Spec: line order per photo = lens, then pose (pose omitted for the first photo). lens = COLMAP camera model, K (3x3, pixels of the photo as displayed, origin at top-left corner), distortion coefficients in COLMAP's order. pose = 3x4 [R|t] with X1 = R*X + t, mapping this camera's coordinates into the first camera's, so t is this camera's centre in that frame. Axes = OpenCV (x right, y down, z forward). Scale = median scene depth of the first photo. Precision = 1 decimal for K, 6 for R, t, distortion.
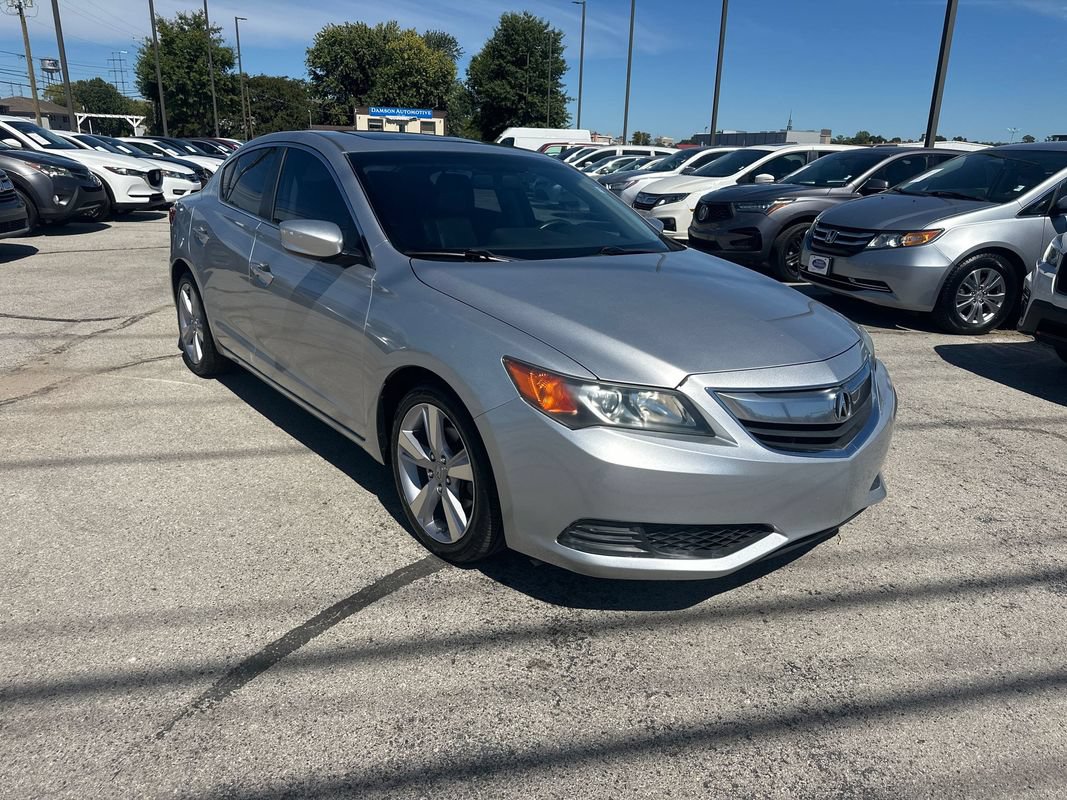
lens RADIAL K [[751.8, 0, 533.8], [0, 751.8, 398.5], [0, 0, 1]] dist [0.039189, -0.045321]
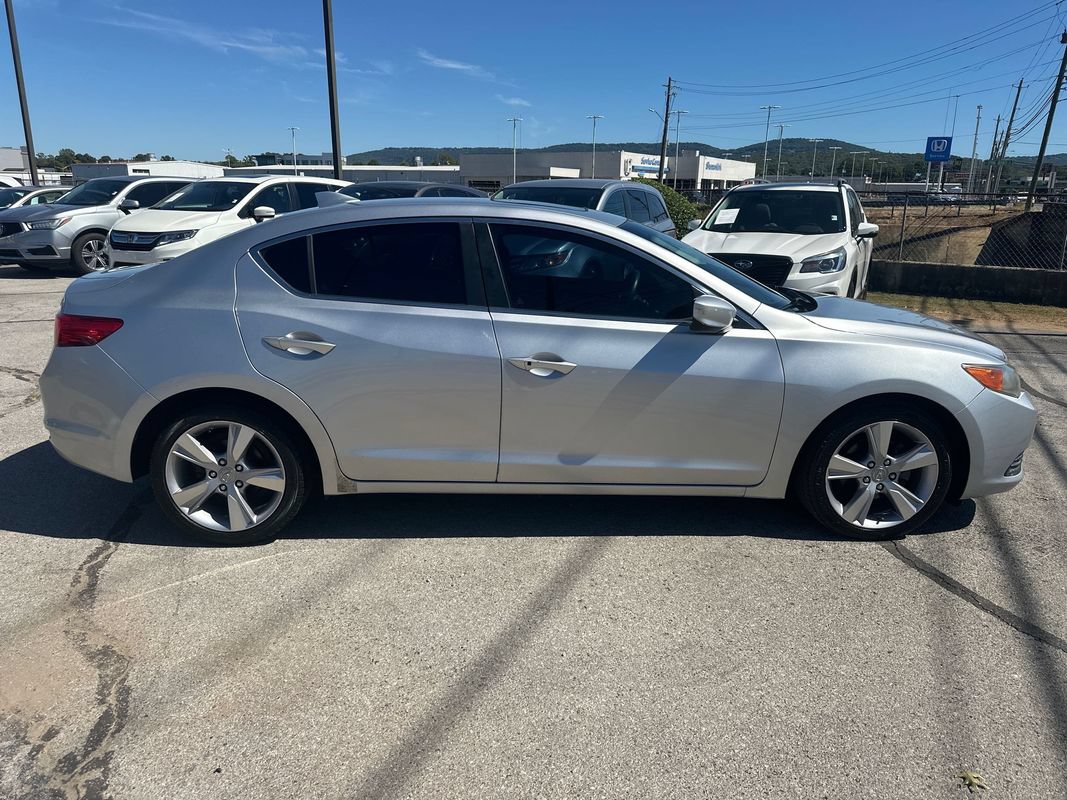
lens RADIAL K [[751.8, 0, 528.1], [0, 751.8, 405.2], [0, 0, 1]] dist [0.039189, -0.045321]
pose [[0.605400, -0.241071, 0.758535, -0.087841], [0.251249, 0.962181, 0.105266, -0.018287], [-0.755225, 0.126853, 0.643073, 0.037959]]
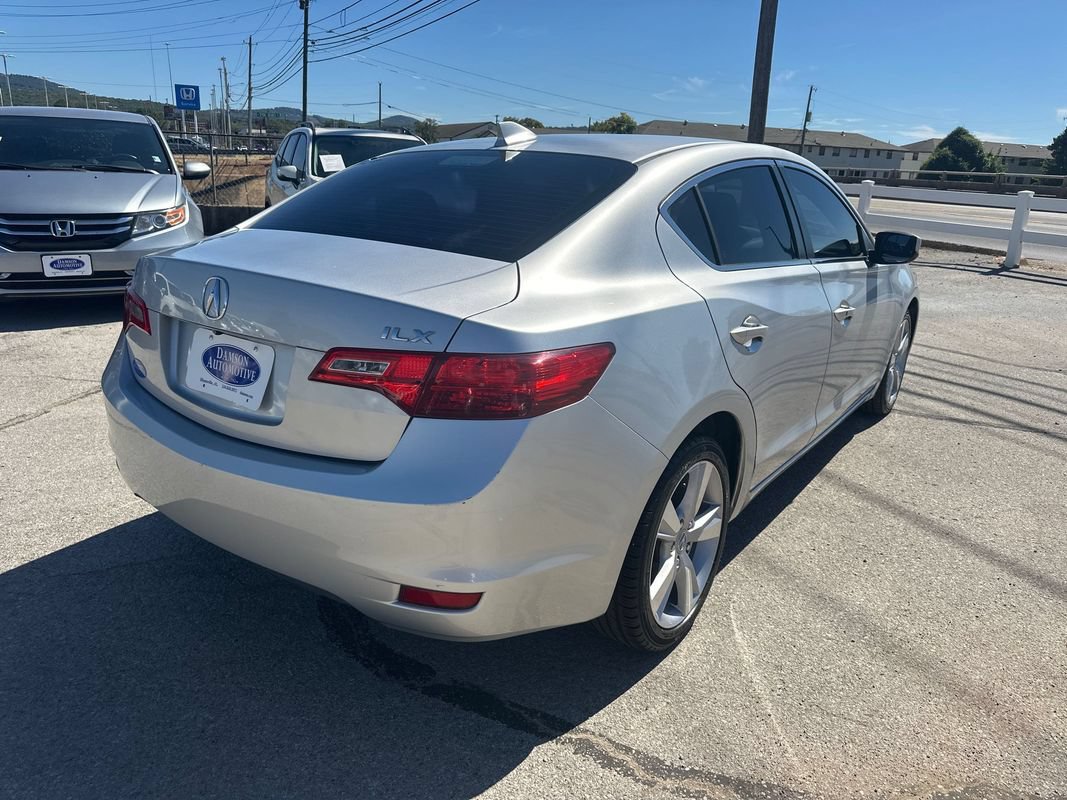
lens RADIAL K [[751.8, 0, 532.6], [0, 751.8, 397.7], [0, 0, 1]] dist [0.039189, -0.045321]
pose [[-0.261186, -0.330450, 0.906964, -0.091389], [0.250969, 0.884020, 0.394364, -0.043245], [-0.932092, 0.330623, -0.147961, 0.125615]]
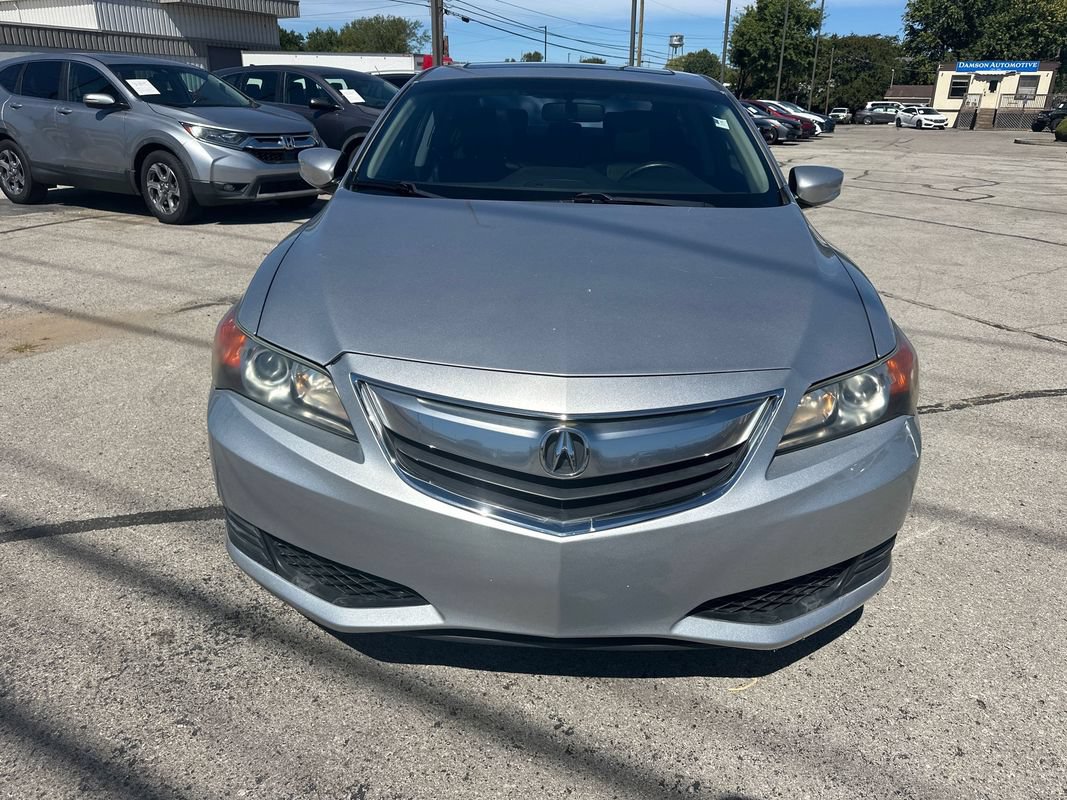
lens RADIAL K [[751.8, 0, 531.5], [0, 751.8, 398.2], [0, 0, 1]] dist [0.039189, -0.045321]
pose [[0.760627, 0.217991, -0.611495, 0.041664], [-0.193283, 0.975264, 0.107249, -0.005292], [0.619748, 0.036615, 0.783946, 0.027866]]
